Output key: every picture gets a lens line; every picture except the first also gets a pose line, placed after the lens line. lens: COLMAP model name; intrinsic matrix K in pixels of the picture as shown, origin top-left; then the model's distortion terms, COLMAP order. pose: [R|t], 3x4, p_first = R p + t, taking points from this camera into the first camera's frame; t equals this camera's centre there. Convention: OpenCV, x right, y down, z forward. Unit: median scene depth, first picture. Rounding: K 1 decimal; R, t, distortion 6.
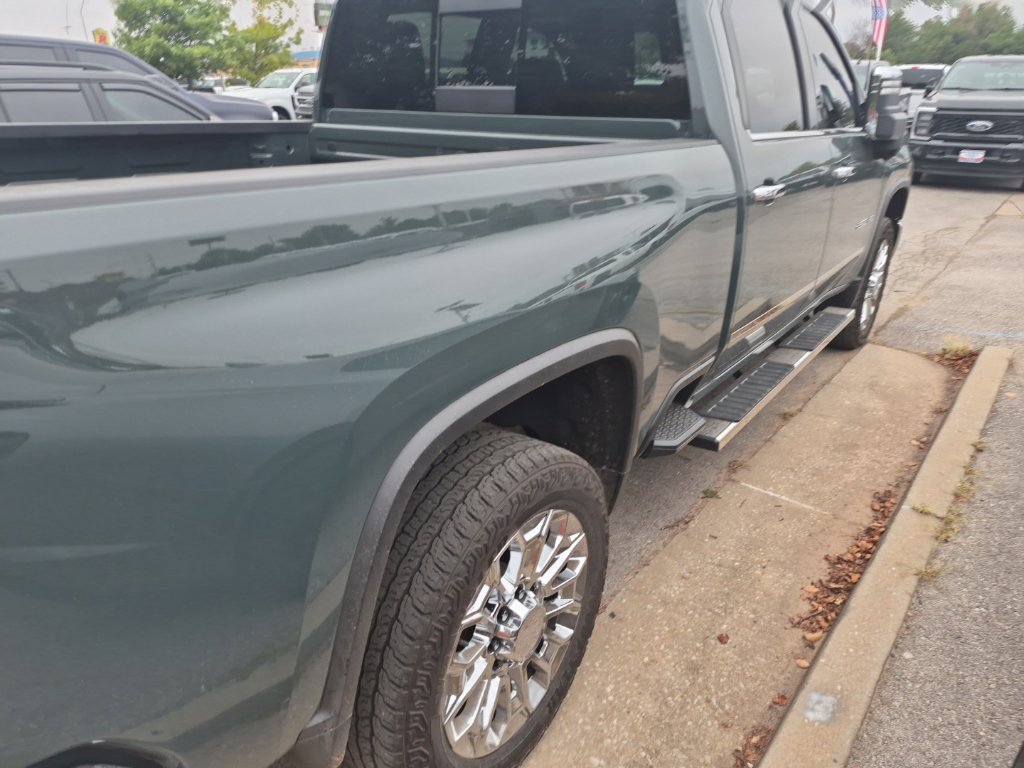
lens RADIAL K [[714.1, 0, 498.6], [0, 714.1, 400.4], [0, 0, 1]] dist [0.049990, -0.046350]
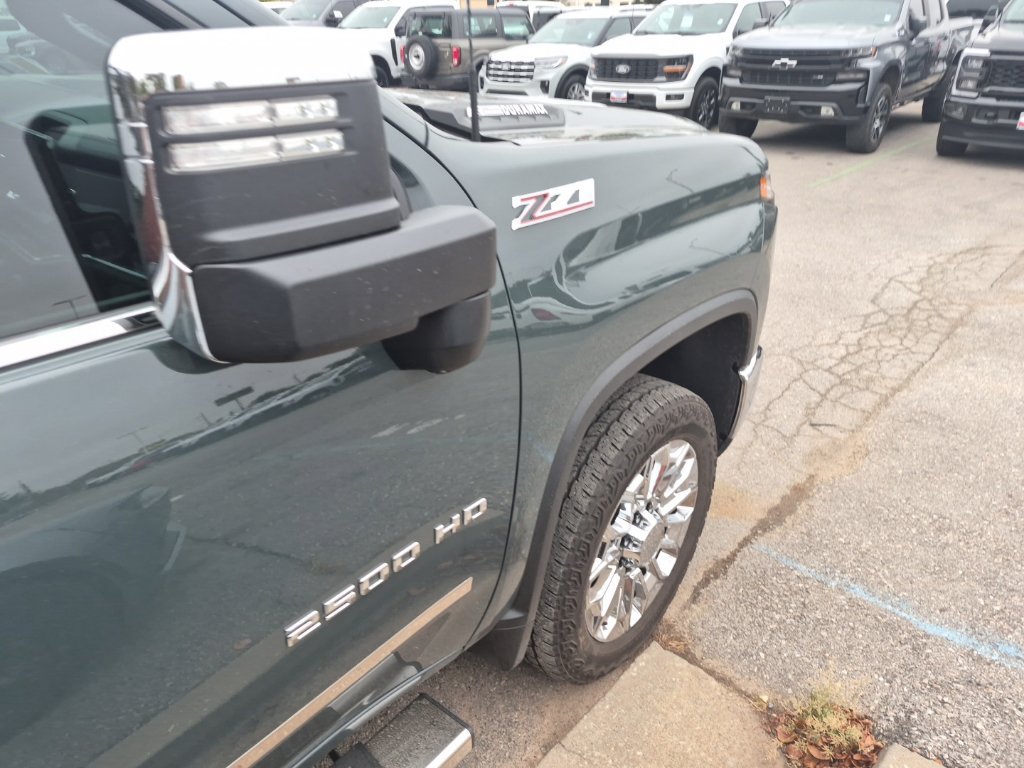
lens RADIAL K [[714.1, 0, 496.3], [0, 714.1, 395.0], [0, 0, 1]] dist [0.049990, -0.046350]
pose [[0.996706, 0.023953, -0.077478, 0.605501], [-0.018290, 0.997165, 0.072985, -0.359908], [0.079007, -0.071328, 0.994319, 0.757803]]
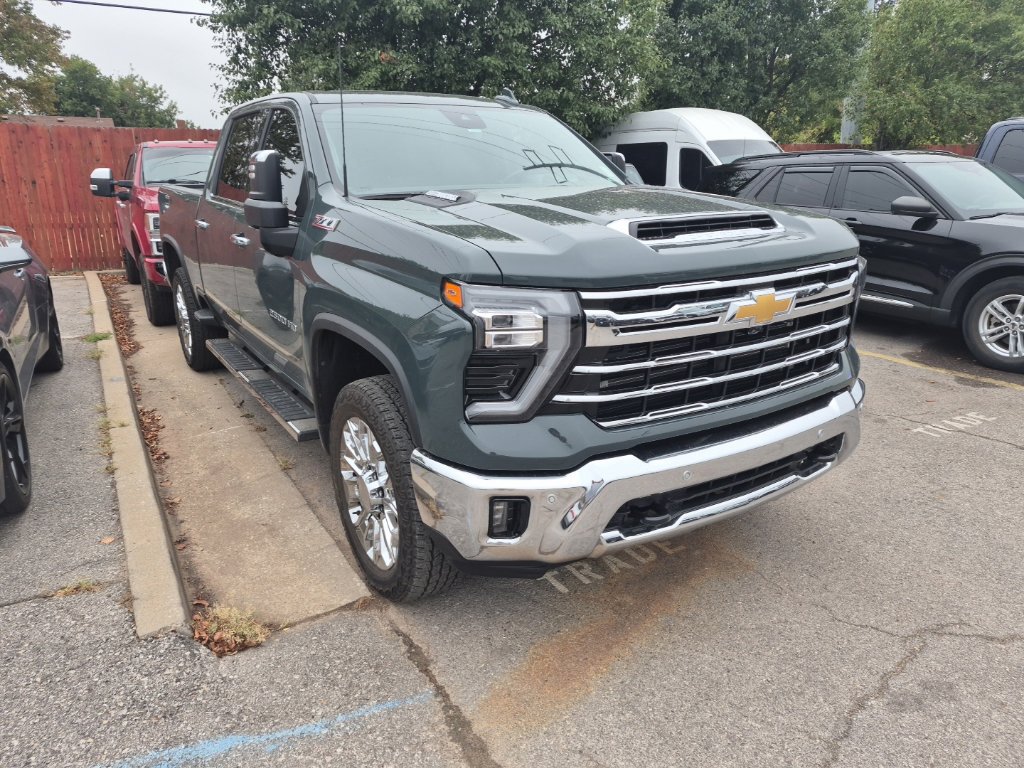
lens RADIAL K [[732.0, 0, 519.8], [0, 732.0, 382.2], [0, 0, 1]] dist [0.048940, -0.037915]
pose [[-0.366598, 0.257069, -0.894160, 1.292890], [-0.364299, 0.844669, 0.392200, -0.675966], [0.856091, 0.469522, -0.216004, 1.564025]]
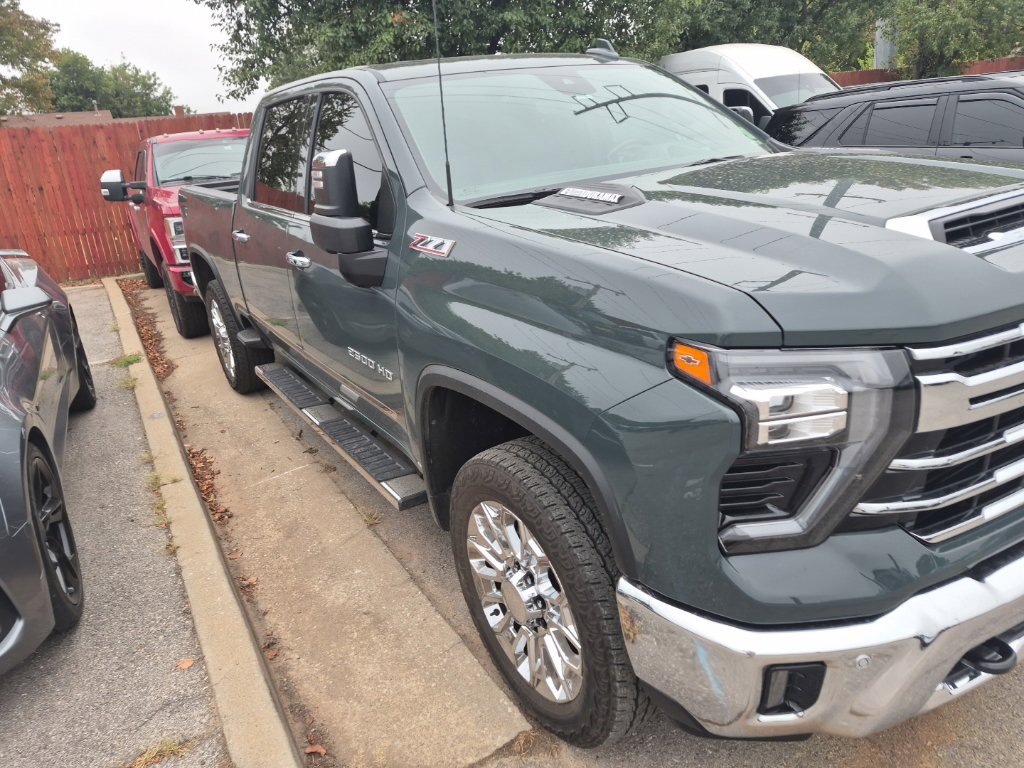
lens RADIAL K [[732.0, 0, 510.2], [0, 732.0, 381.7], [0, 0, 1]] dist [0.048940, -0.037915]
pose [[-0.375013, 0.331756, -0.865623, 1.139499], [-0.285111, 0.847234, 0.448226, -0.622315], [0.882087, 0.414889, -0.223136, 1.363866]]
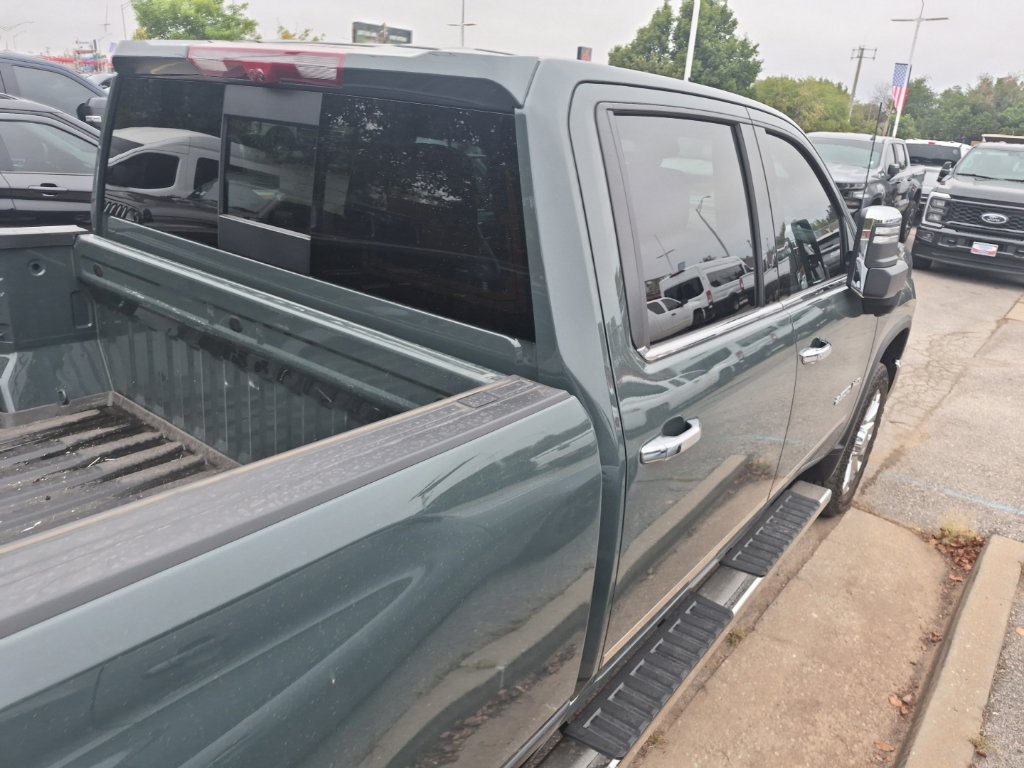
lens RADIAL K [[714.1, 0, 516.4], [0, 714.1, 381.4], [0, 0, 1]] dist [0.049990, -0.046350]
pose [[0.996595, 0.081621, 0.011719, 0.149026], [-0.080835, 0.995121, -0.056572, -0.196379], [-0.016279, 0.055432, 0.998330, 0.240642]]
